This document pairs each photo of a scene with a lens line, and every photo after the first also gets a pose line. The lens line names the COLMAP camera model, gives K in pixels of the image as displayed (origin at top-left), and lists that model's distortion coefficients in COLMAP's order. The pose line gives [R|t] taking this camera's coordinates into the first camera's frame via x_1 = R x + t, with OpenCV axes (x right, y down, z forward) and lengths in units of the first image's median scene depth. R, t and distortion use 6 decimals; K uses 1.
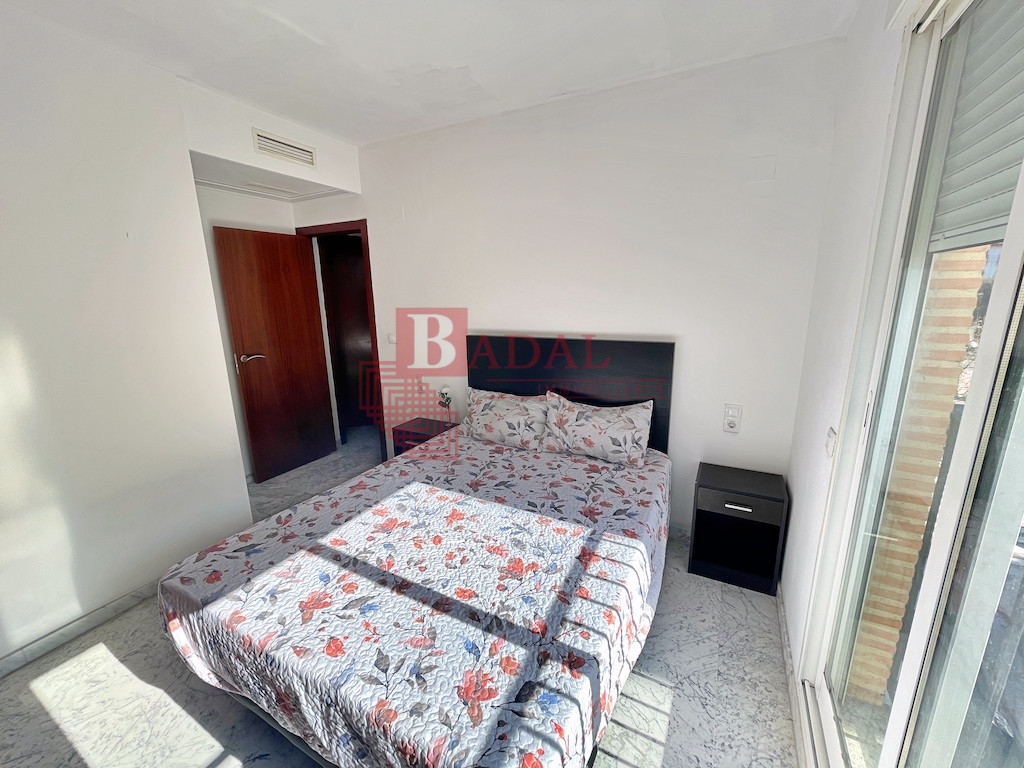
lens RADIAL K [[412.7, 0, 509.8], [0, 412.7, 385.1], [0, 0, 1]] dist [-0.006928, 0.001610]
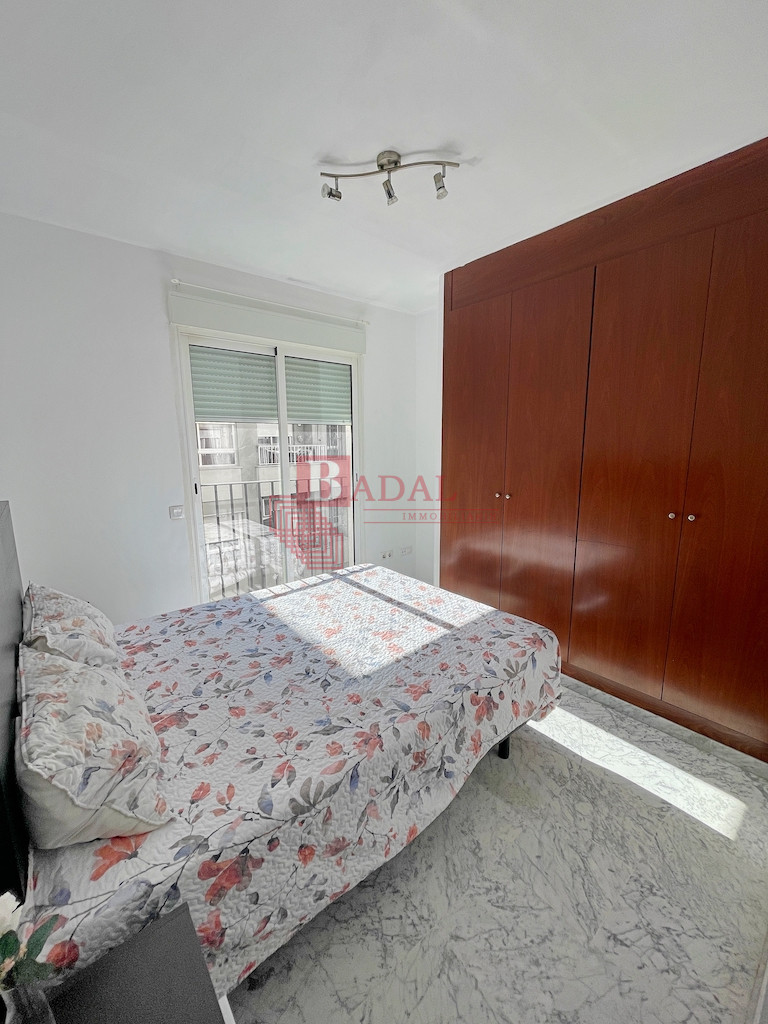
lens RADIAL K [[412.7, 0, 385.1], [0, 412.7, 507.1], [0, 0, 1]] dist [-0.006928, 0.001610]
pose [[-0.927086, -0.038522, 0.372864, -0.754775], [0.103686, 0.929541, 0.353840, -0.415489], [-0.360223, 0.366701, -0.857770, 2.024551]]
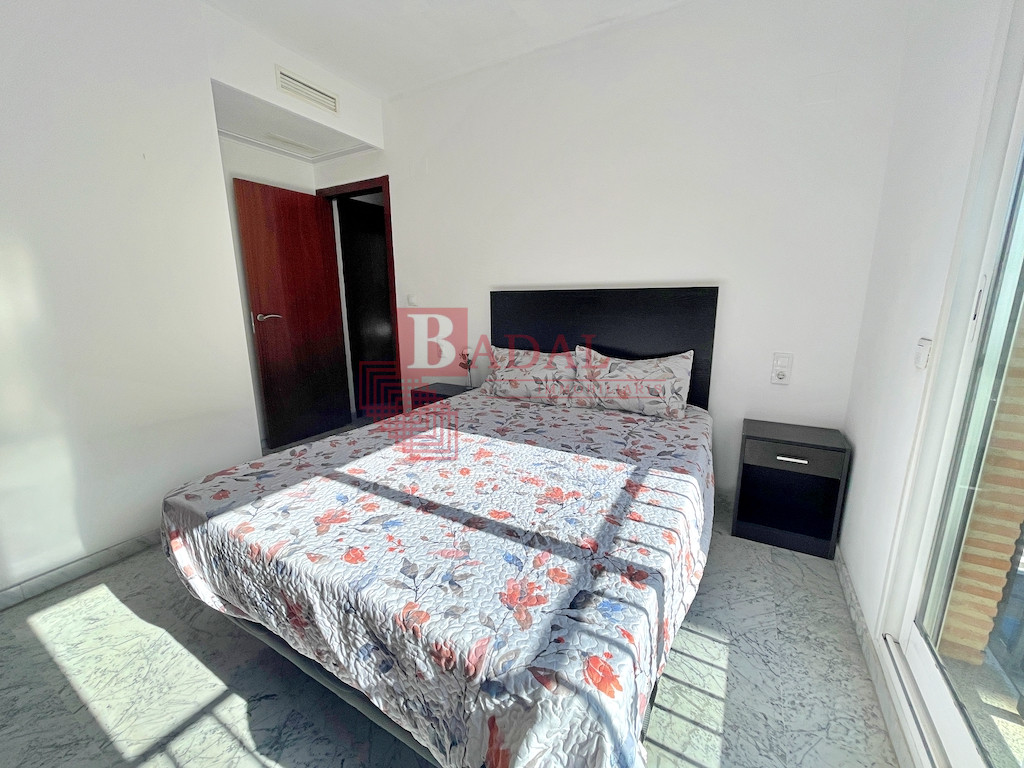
lens RADIAL K [[412.7, 0, 509.5], [0, 412.7, 385.5], [0, 0, 1]] dist [-0.006928, 0.001610]
pose [[0.999468, 0.016580, -0.028075, -0.057241], [-0.017022, 0.999734, -0.015556, 0.205824], [0.027810, 0.016025, 0.999485, 0.096378]]
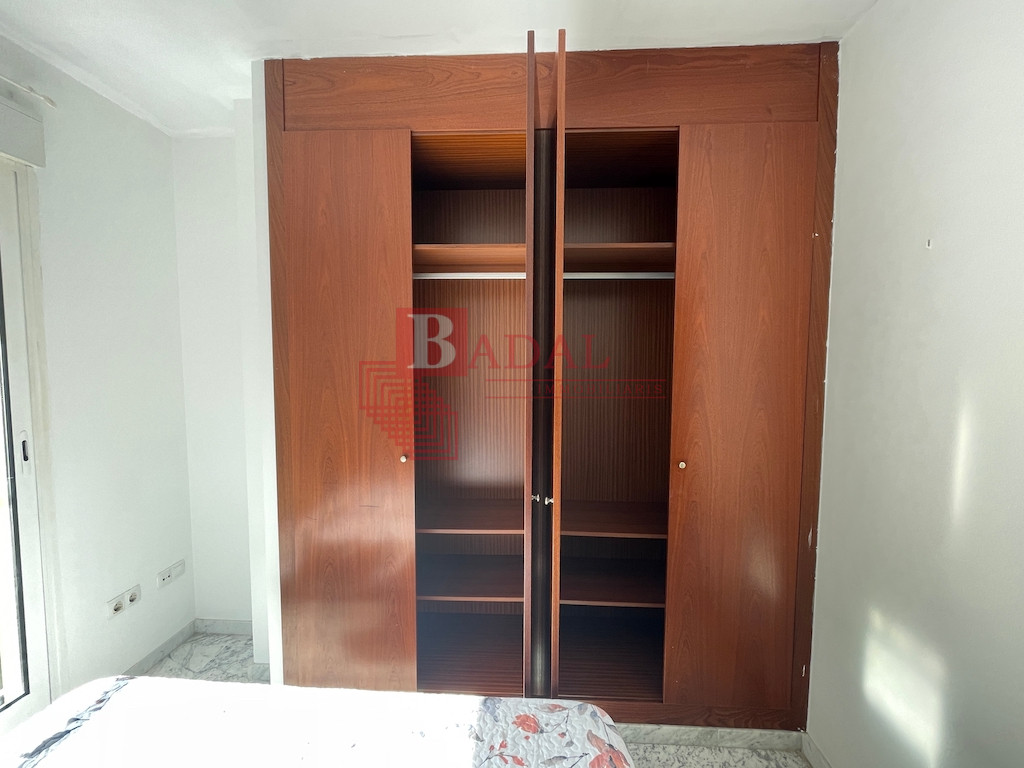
lens RADIAL K [[412.7, 0, 510.4], [0, 412.7, 390.9], [0, 0, 1]] dist [-0.006928, 0.001610]
pose [[-0.903417, 0.034910, -0.427339, -0.380211], [-0.089027, 0.959685, 0.266607, -0.265859], [0.419418, 0.278902, -0.863888, 1.337437]]
